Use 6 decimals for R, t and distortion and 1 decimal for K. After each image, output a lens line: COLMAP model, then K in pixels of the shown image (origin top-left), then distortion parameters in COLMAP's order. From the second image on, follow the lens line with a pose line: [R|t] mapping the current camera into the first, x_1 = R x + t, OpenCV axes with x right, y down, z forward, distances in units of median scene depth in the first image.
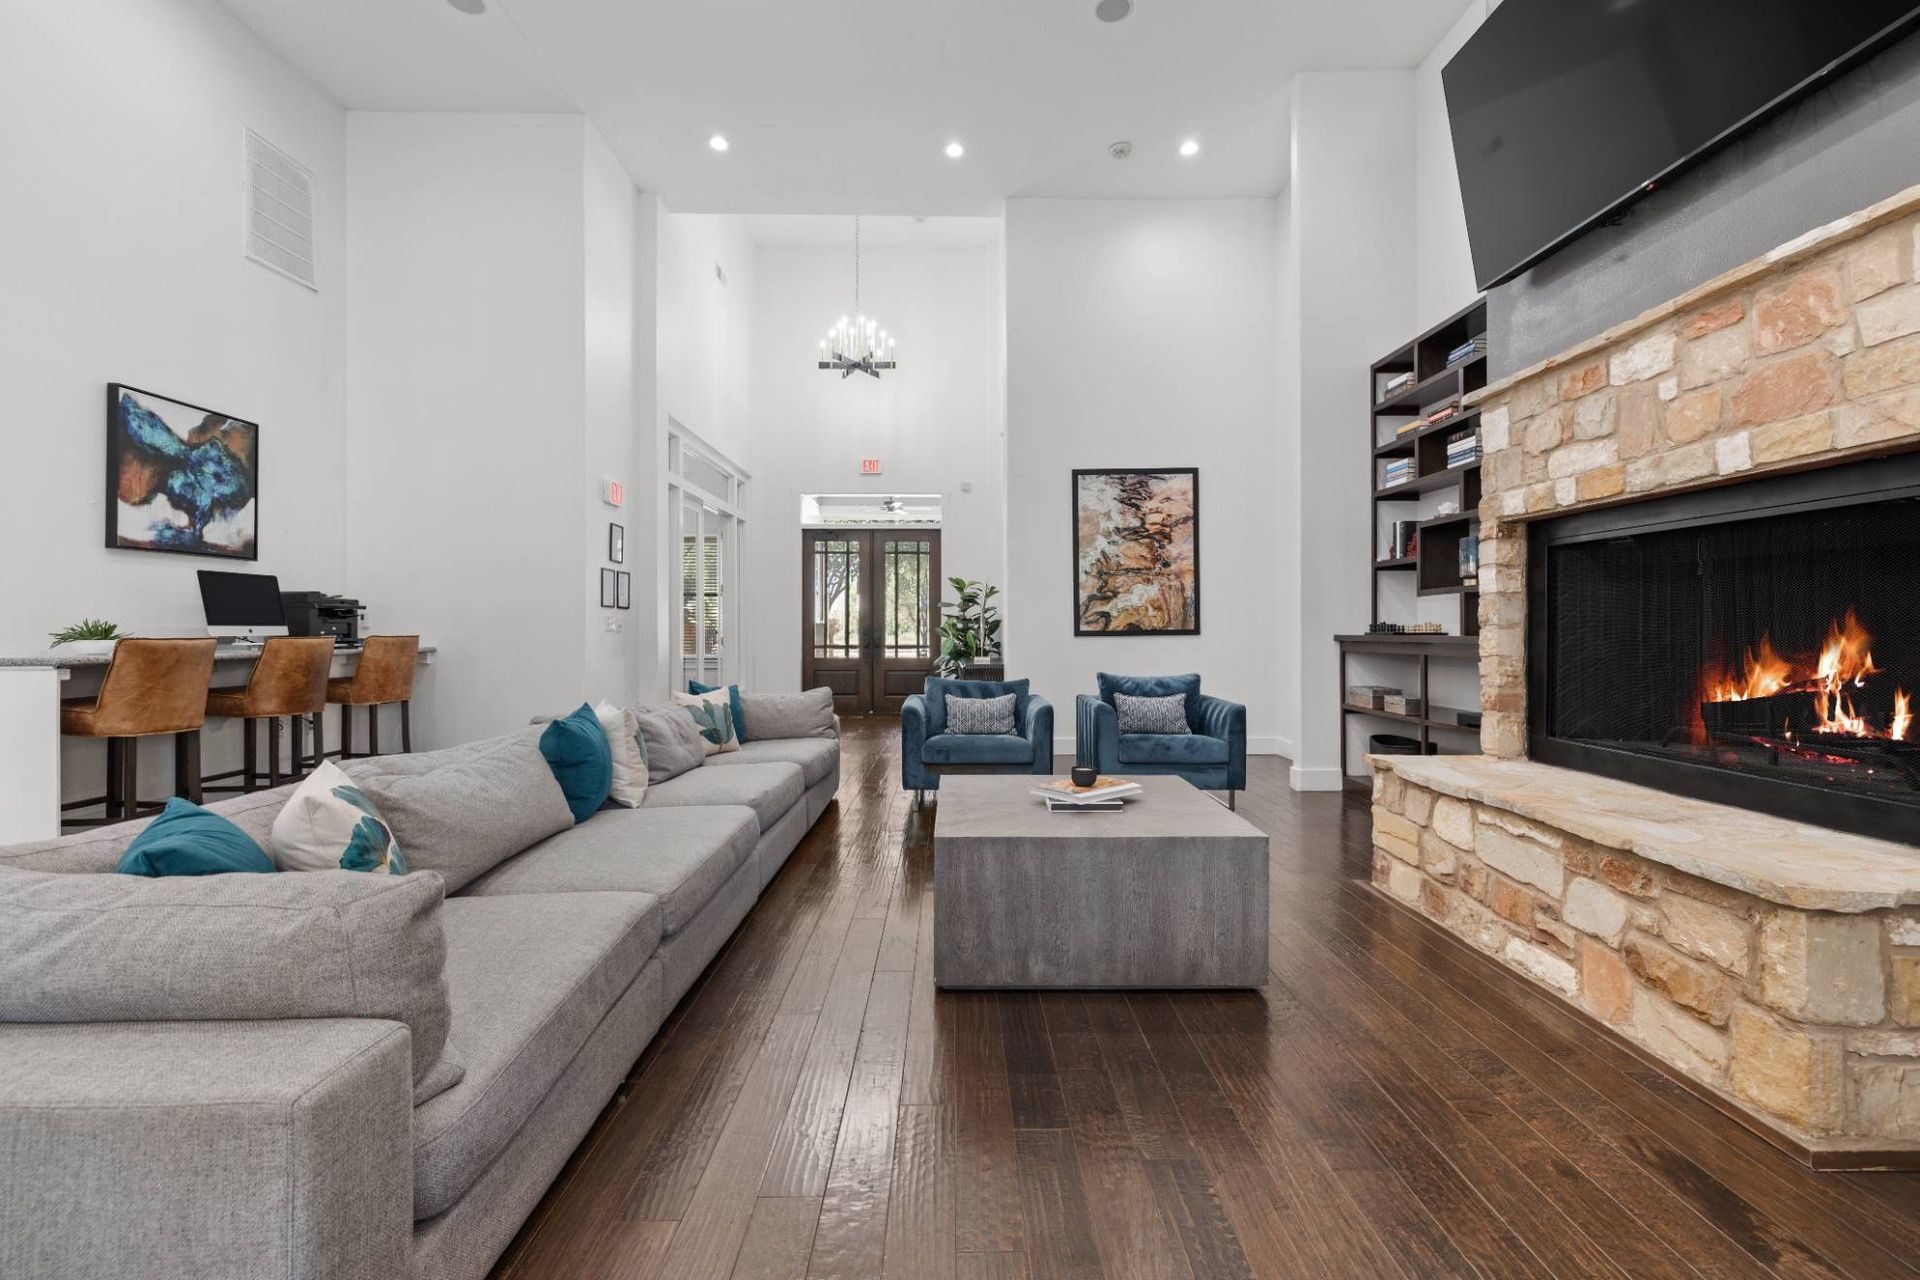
lens RADIAL K [[799.5, 0, 958.4], [0, 799.5, 631.1], [0, 0, 1]] dist [-0.001816, -0.000217]
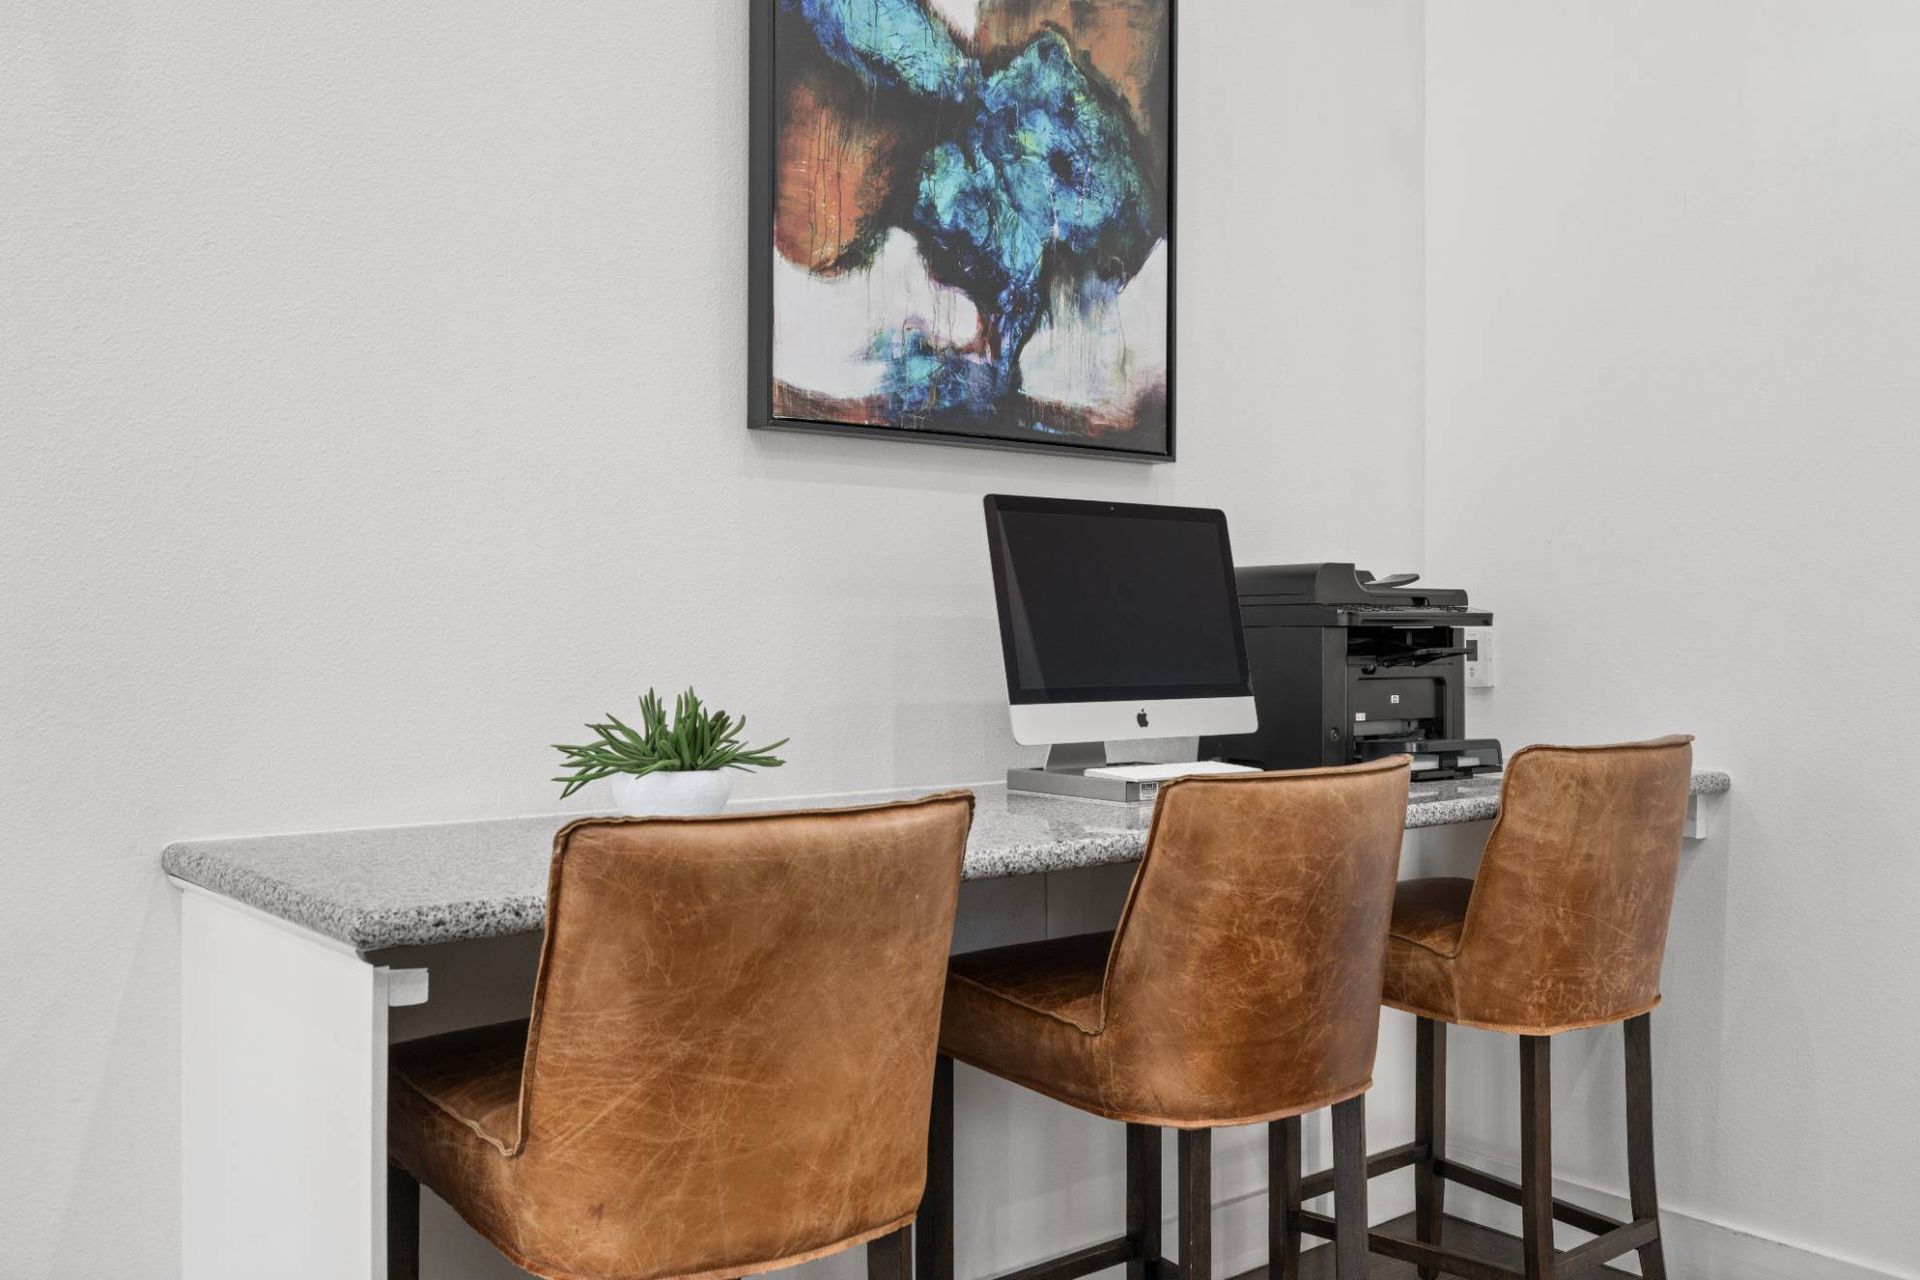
lens RADIAL K [[1889.0, 0, 960.0], [0, 1889.0, 640.0], [0, 0, 1]] dist [0.001645, 0.007237]
pose [[0.642130, -0.002190, -0.766592, -0.455759], [0.000312, 0.999997, -0.002596, -0.025331], [0.766596, 0.001427, 0.642129, 0.563250]]
